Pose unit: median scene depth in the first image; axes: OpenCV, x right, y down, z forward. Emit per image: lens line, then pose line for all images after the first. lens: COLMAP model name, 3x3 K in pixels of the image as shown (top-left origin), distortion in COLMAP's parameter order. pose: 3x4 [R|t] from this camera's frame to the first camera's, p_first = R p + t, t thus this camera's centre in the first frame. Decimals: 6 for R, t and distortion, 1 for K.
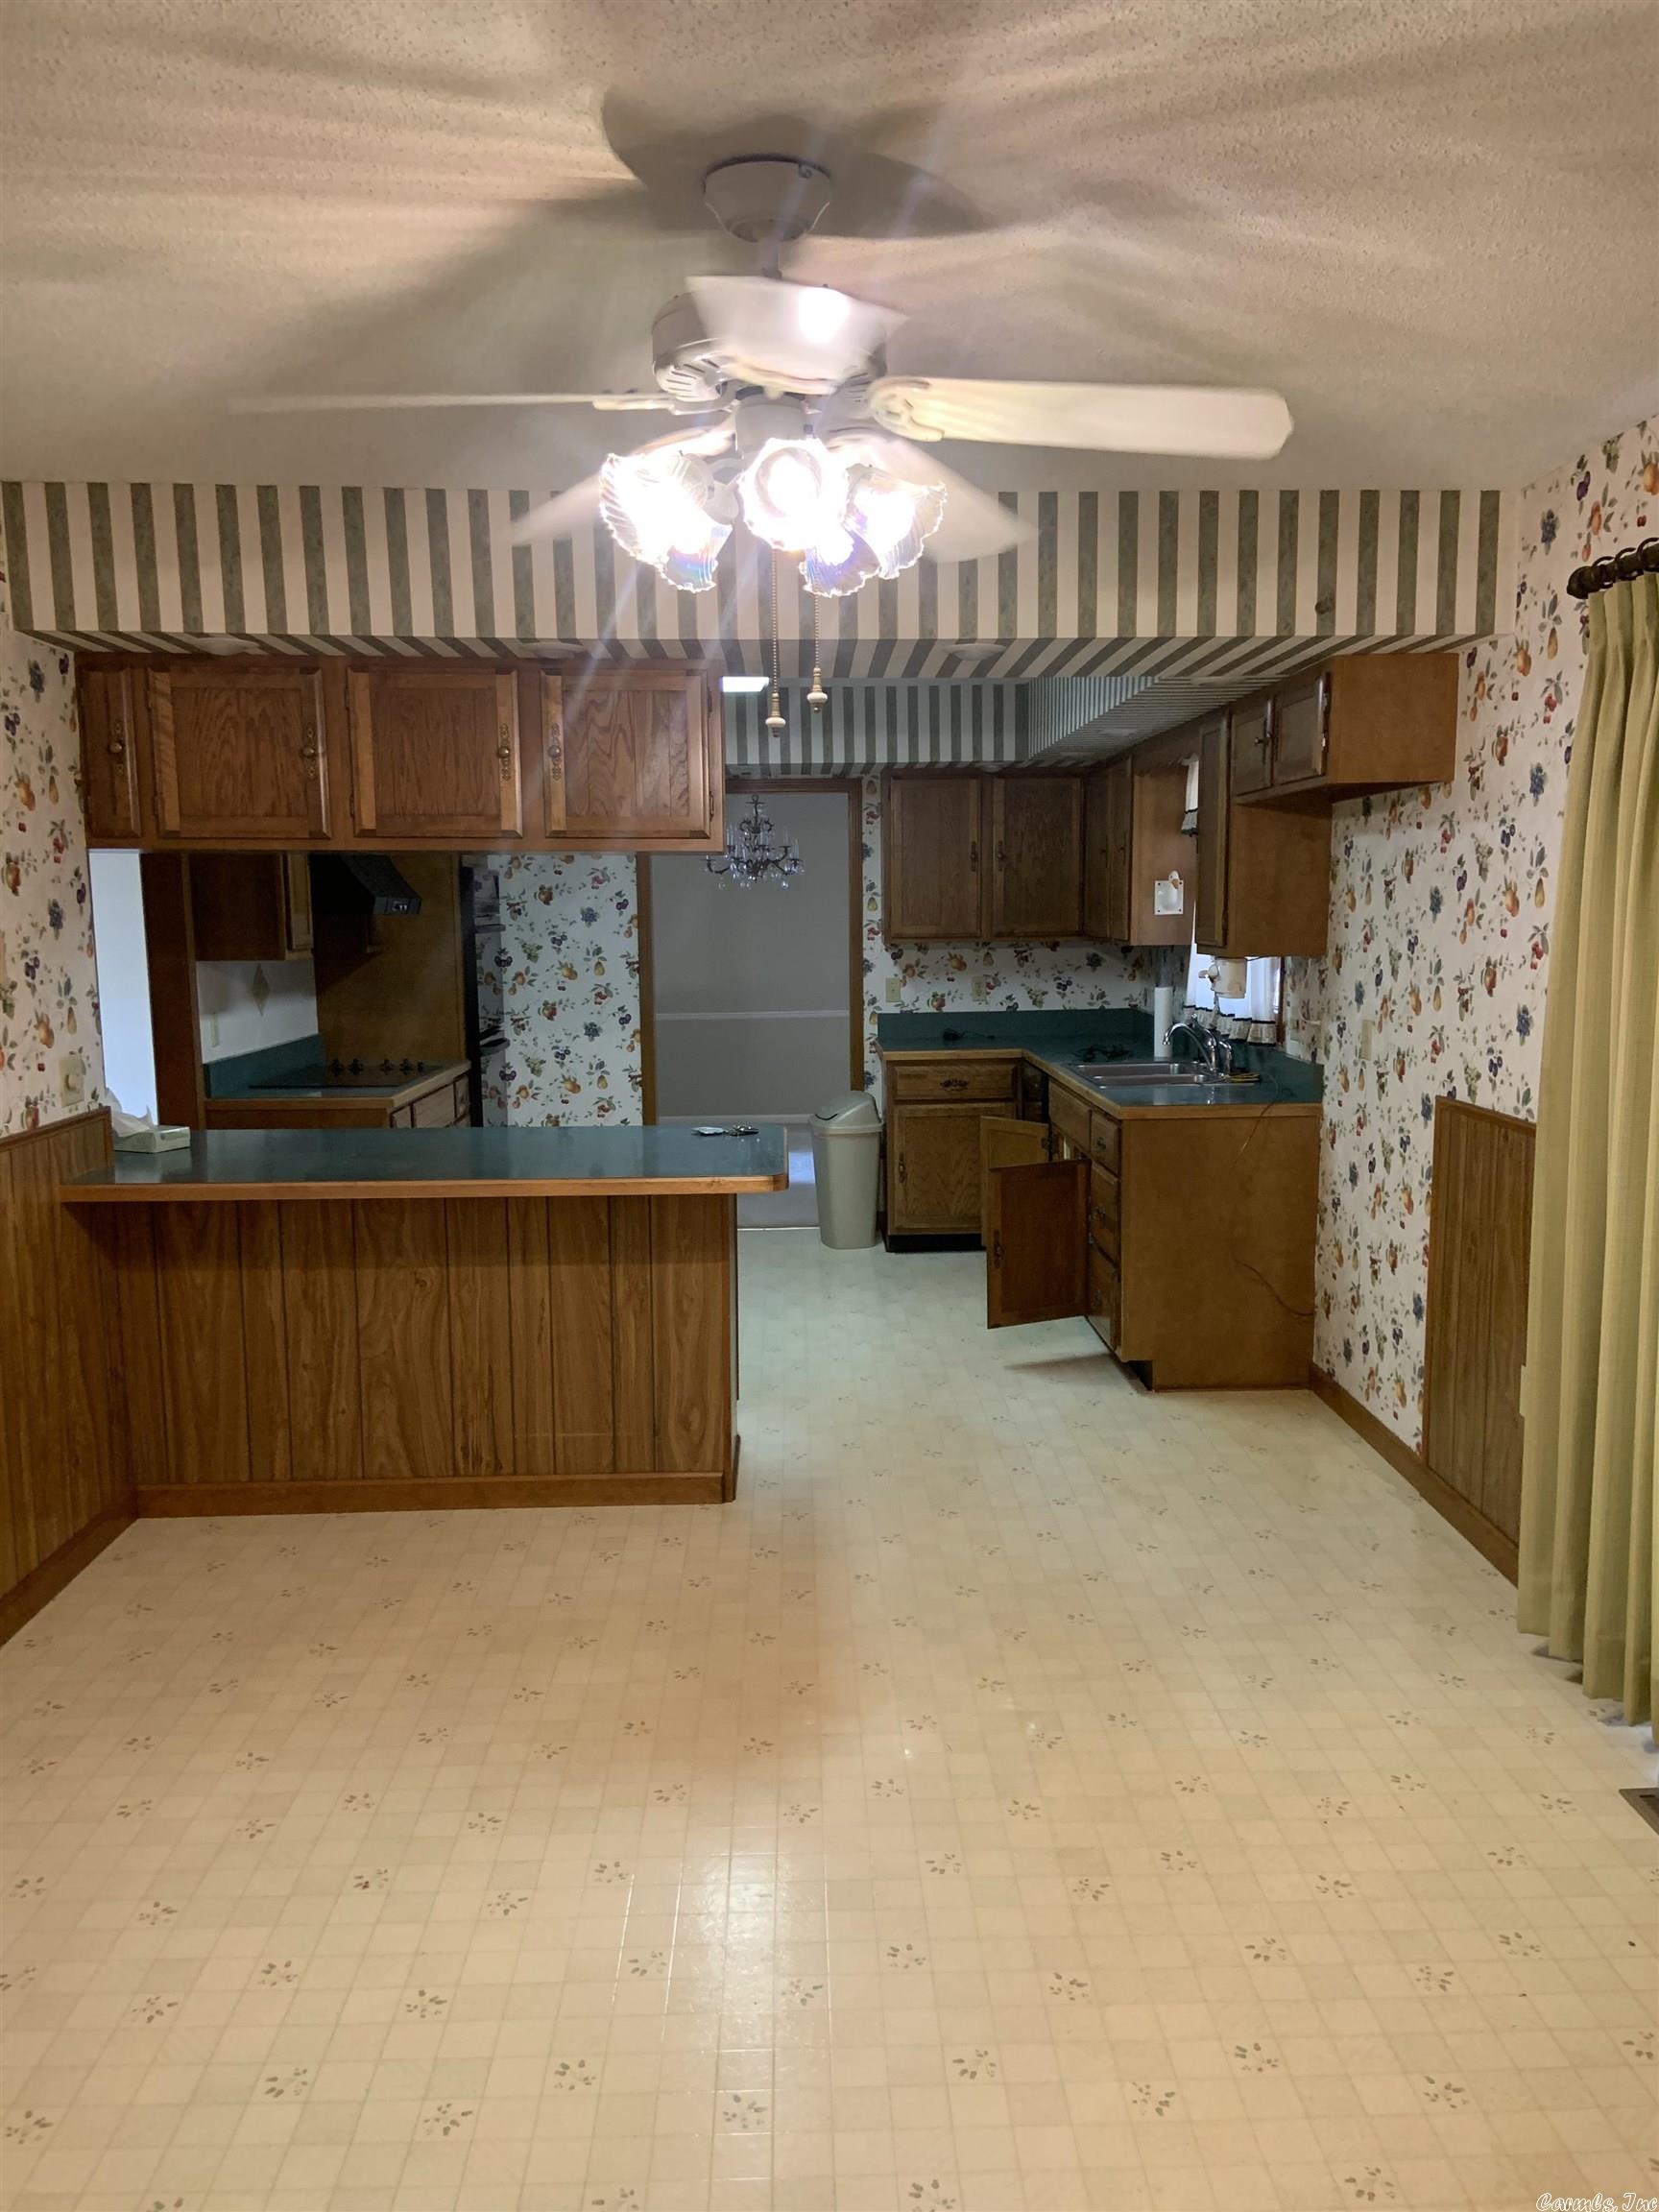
lens RADIAL K [[1650.2, 0, 837.2], [0, 1650.2, 1126.4], [0, 0, 1]] dist [0.081362, -0.088448]
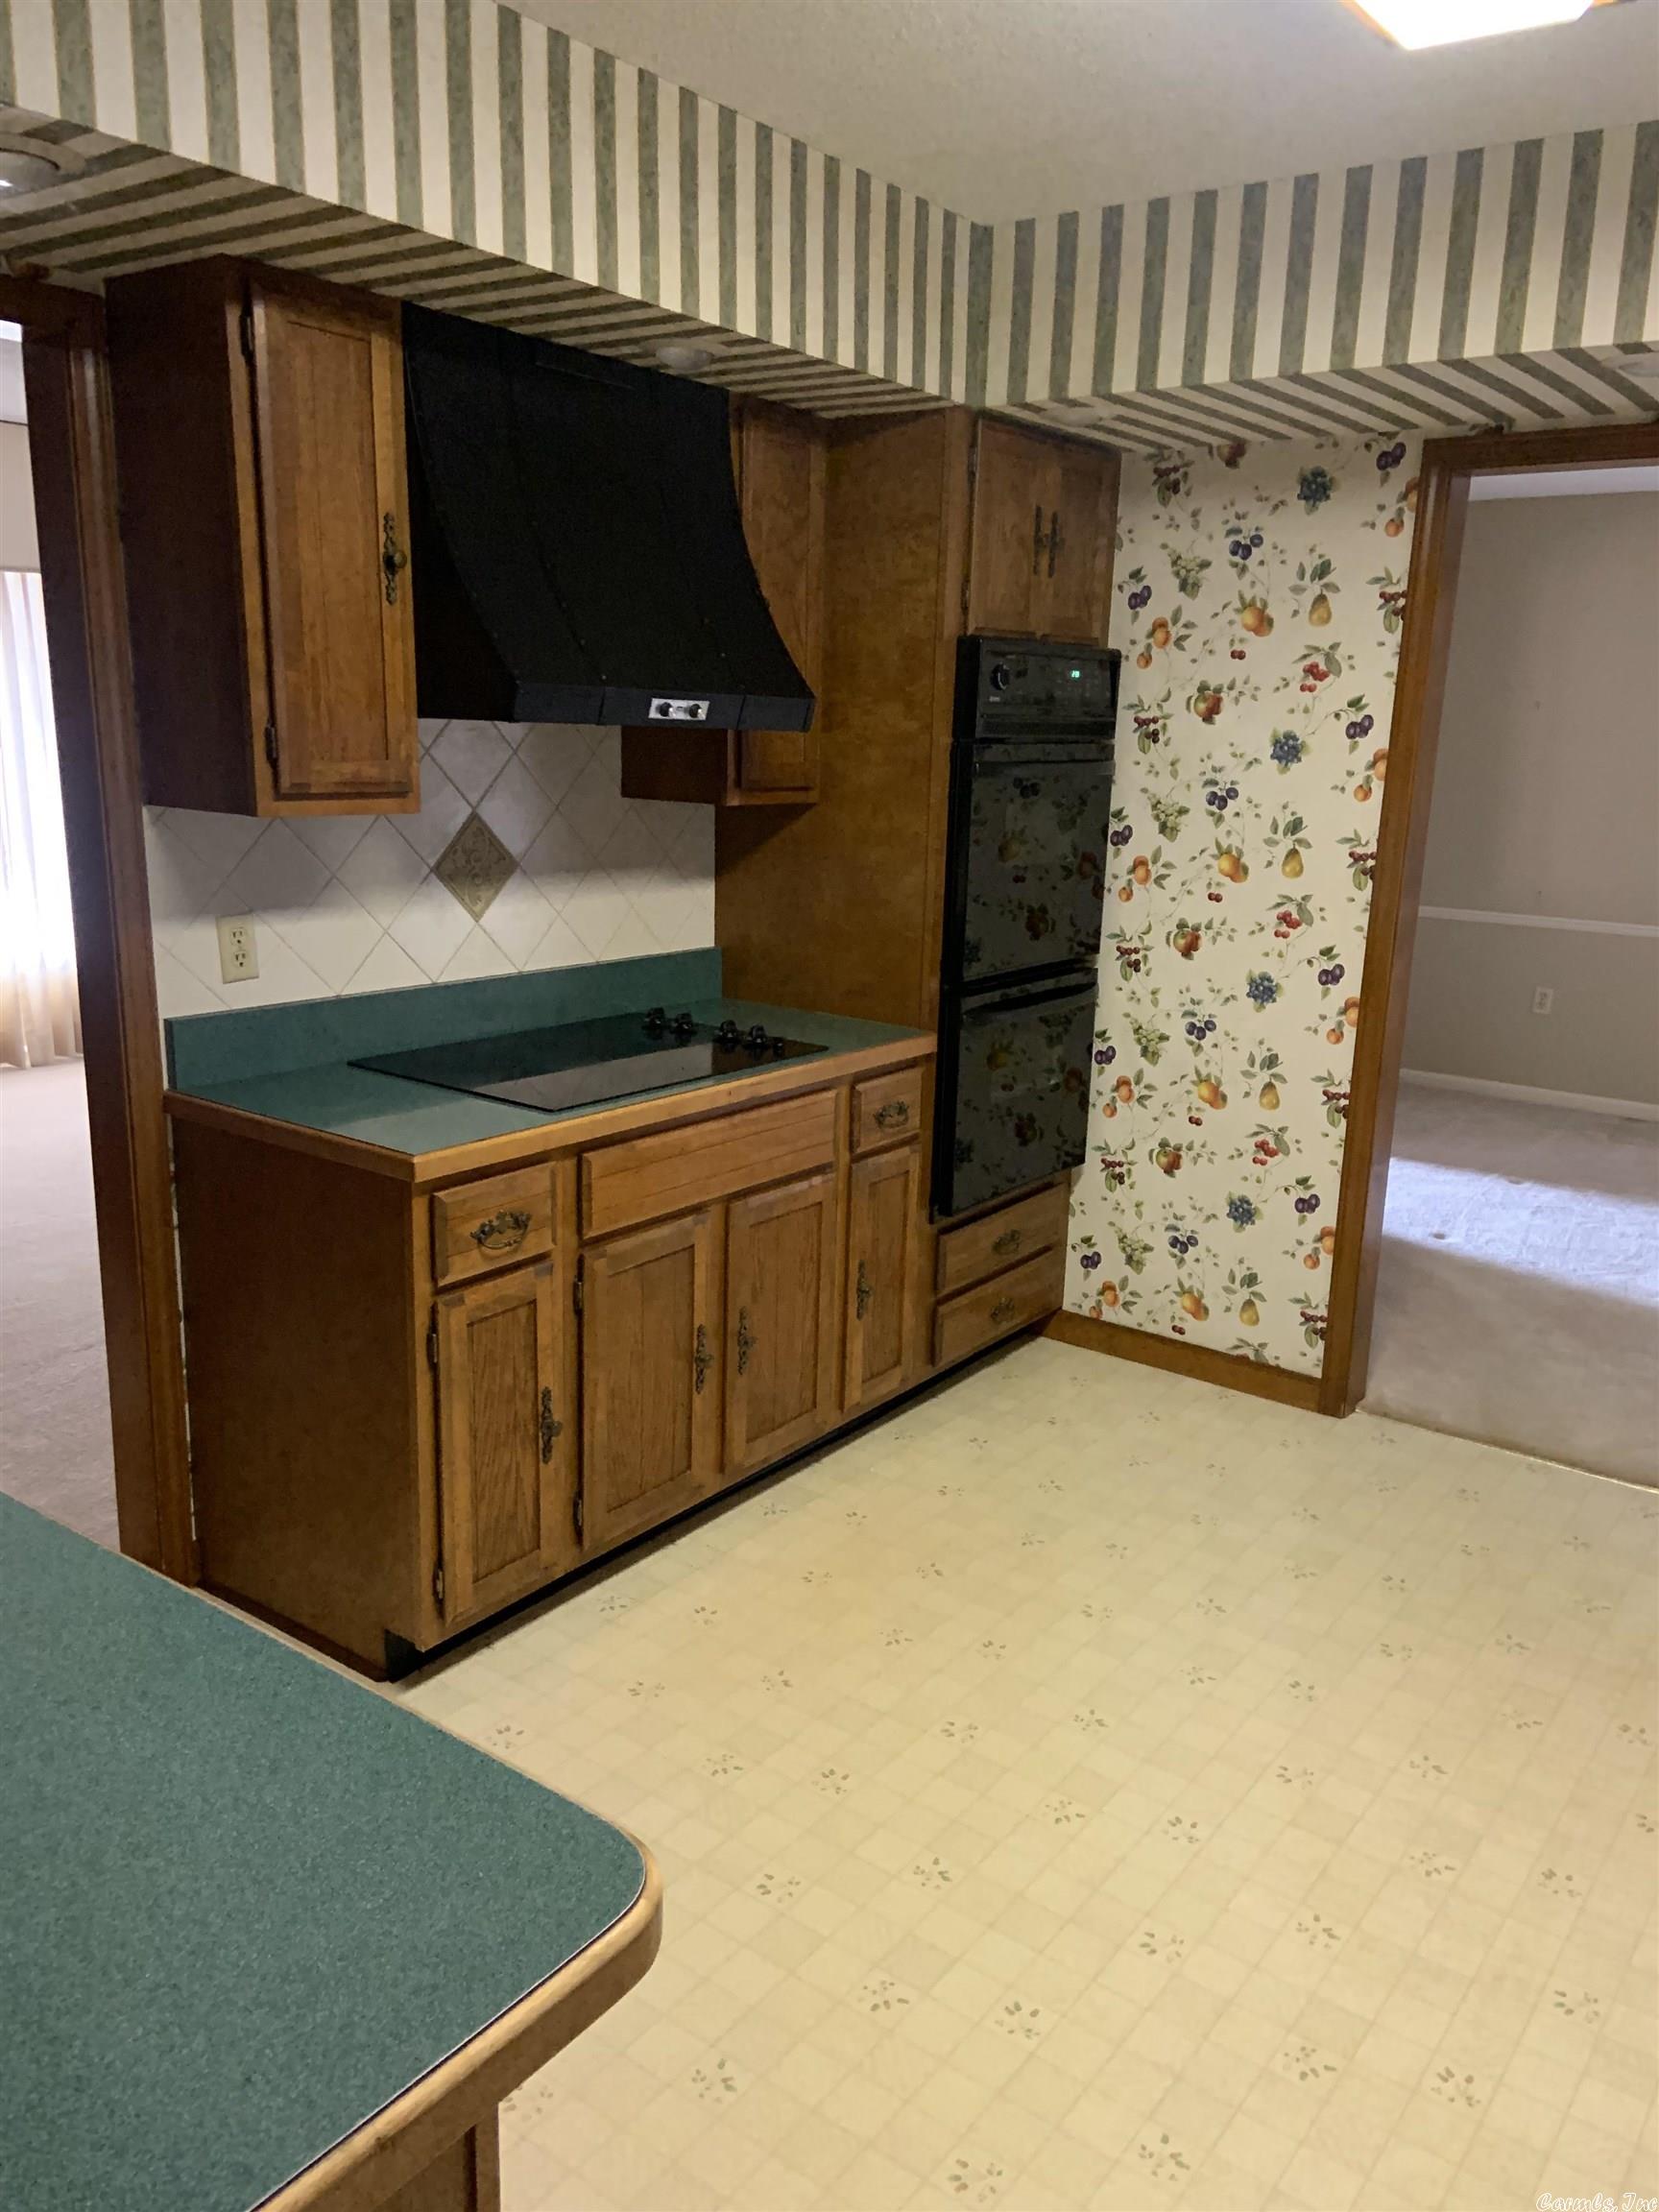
lens RADIAL K [[1645.3, 0, 852.2], [0, 1645.3, 1123.7], [0, 0, 1]] dist [0.123594, -0.154663]
pose [[0.782611, 0.181209, -0.595553, 0.056987], [-0.119499, 0.982634, 0.141953, -0.075630], [0.610934, -0.039926, 0.790674, 0.549117]]
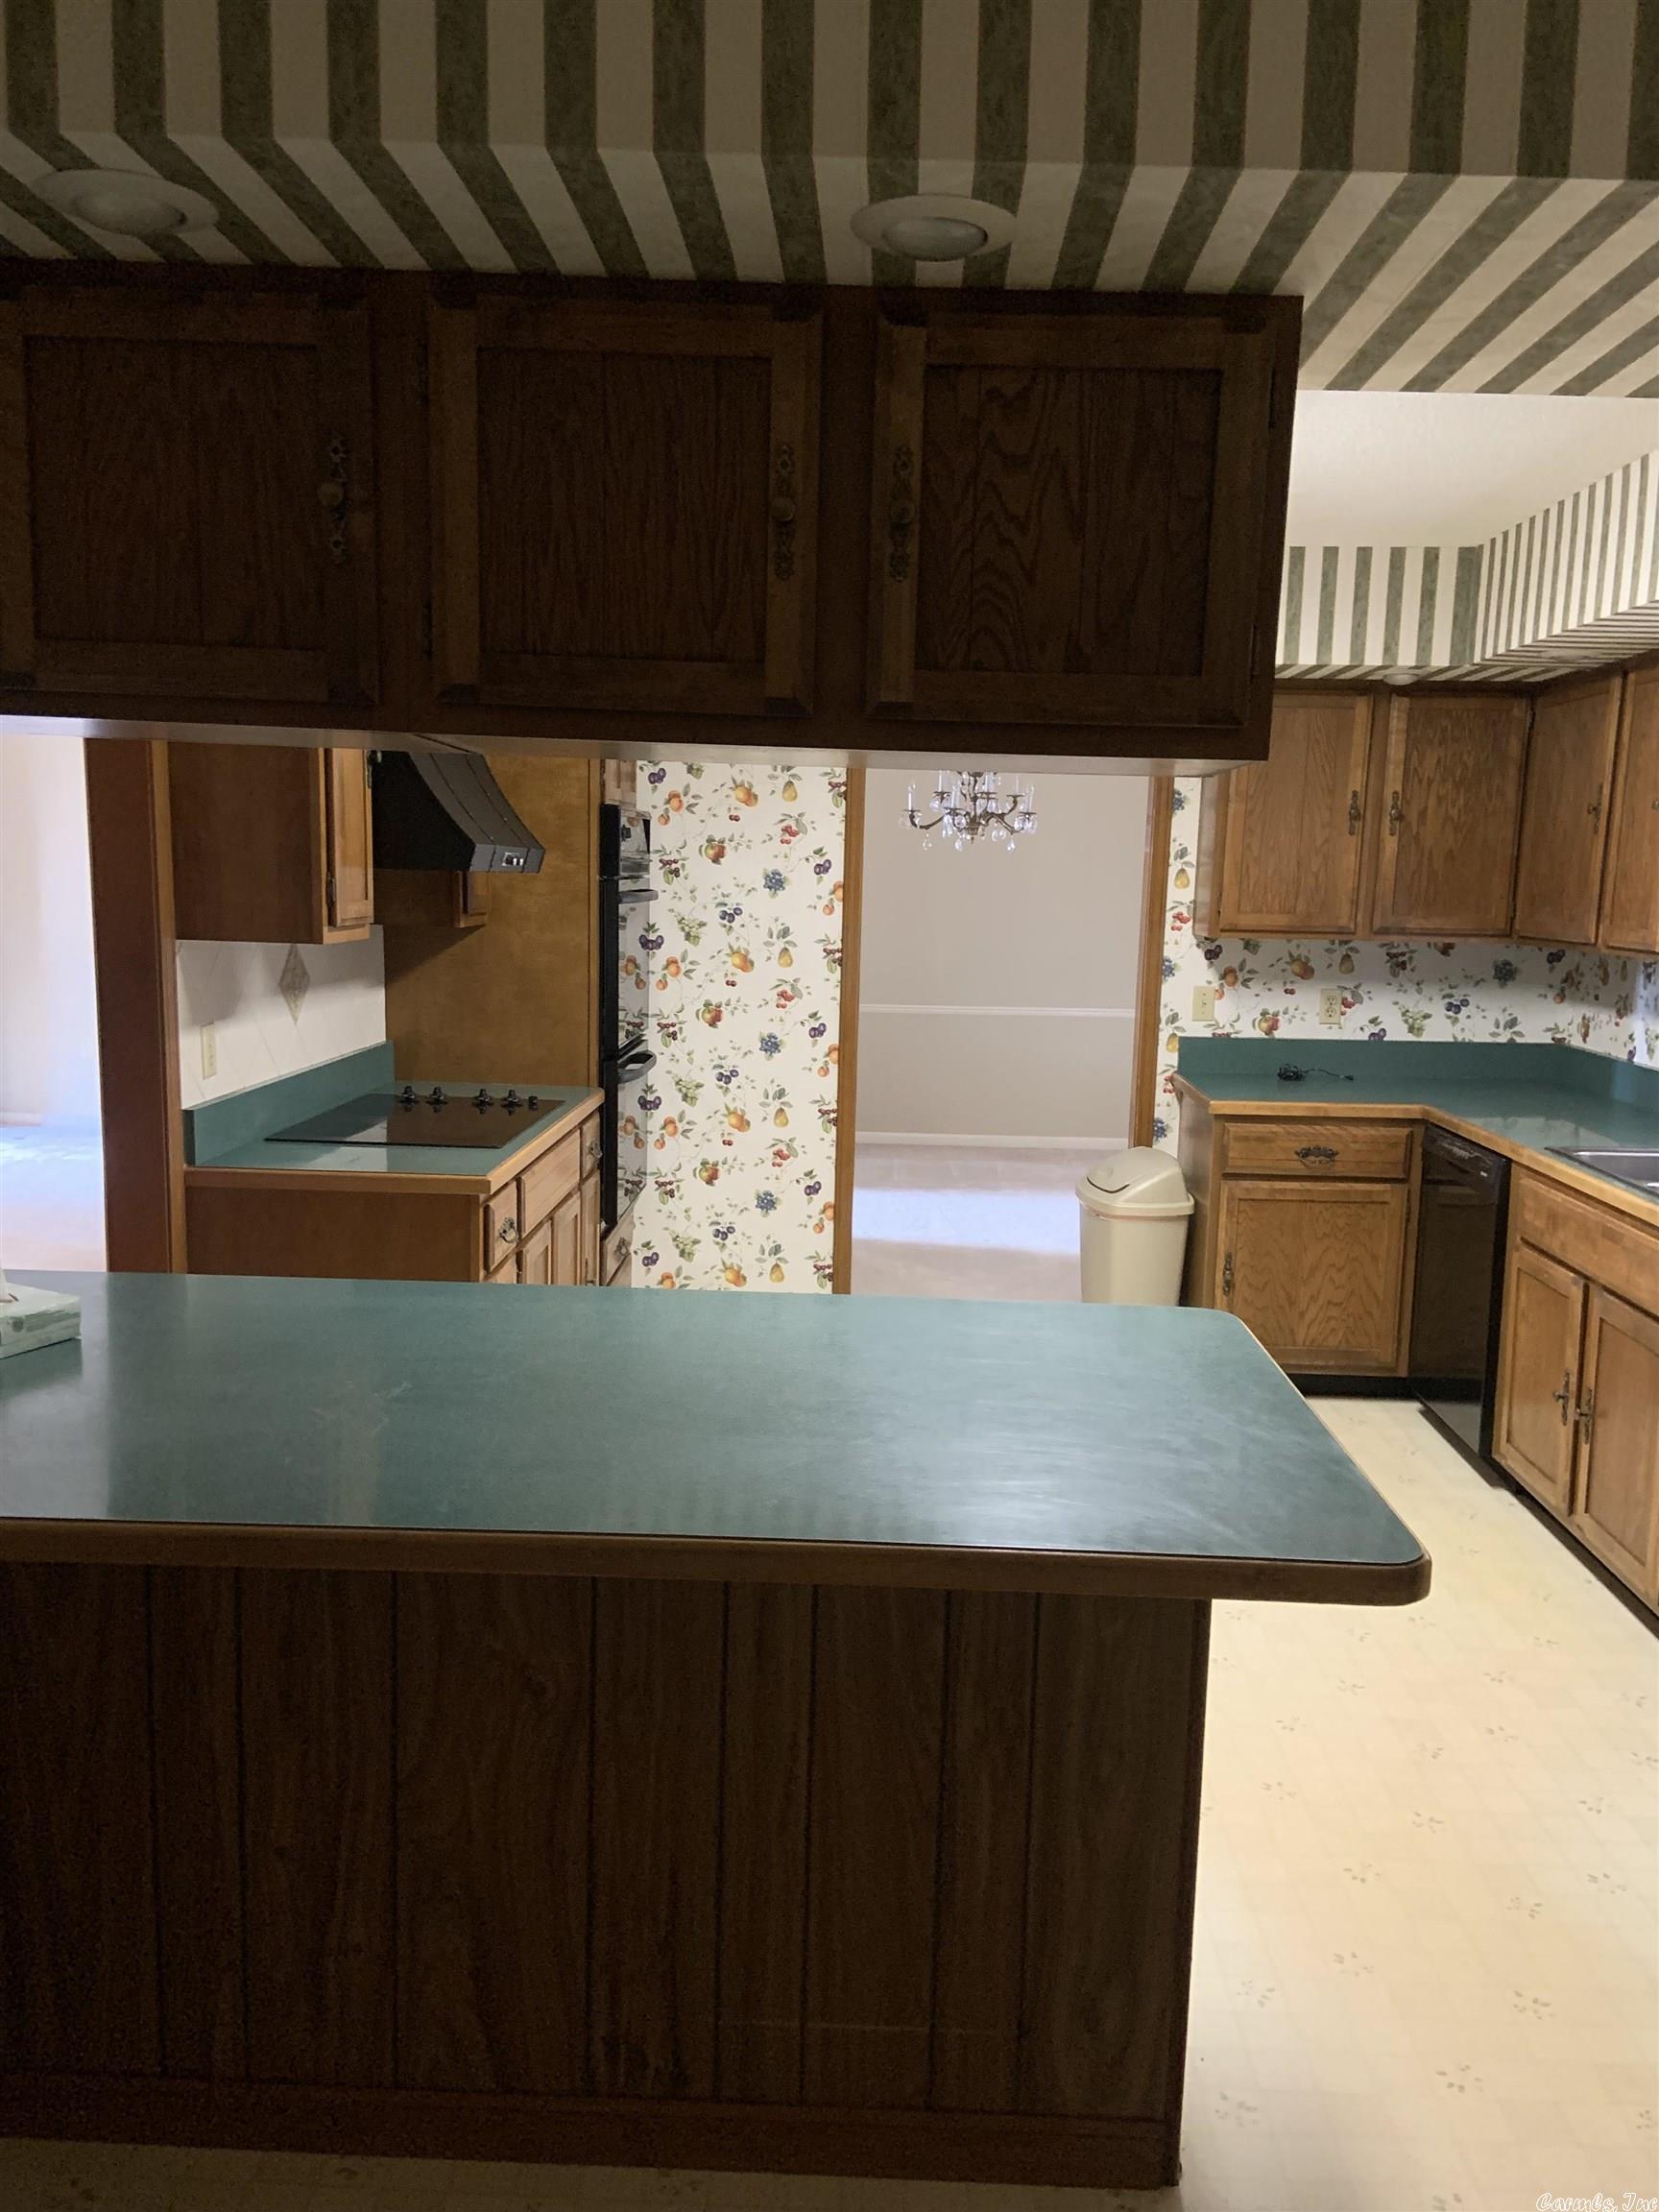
lens RADIAL K [[1650.2, 0, 837.2], [0, 1650.2, 1126.4], [0, 0, 1]] dist [0.081362, -0.088448]
pose [[0.997629, 0.044566, -0.052445, -0.083106], [-0.043417, 0.998796, 0.022842, -0.041285], [0.053400, -0.020510, 0.998363, 0.303450]]
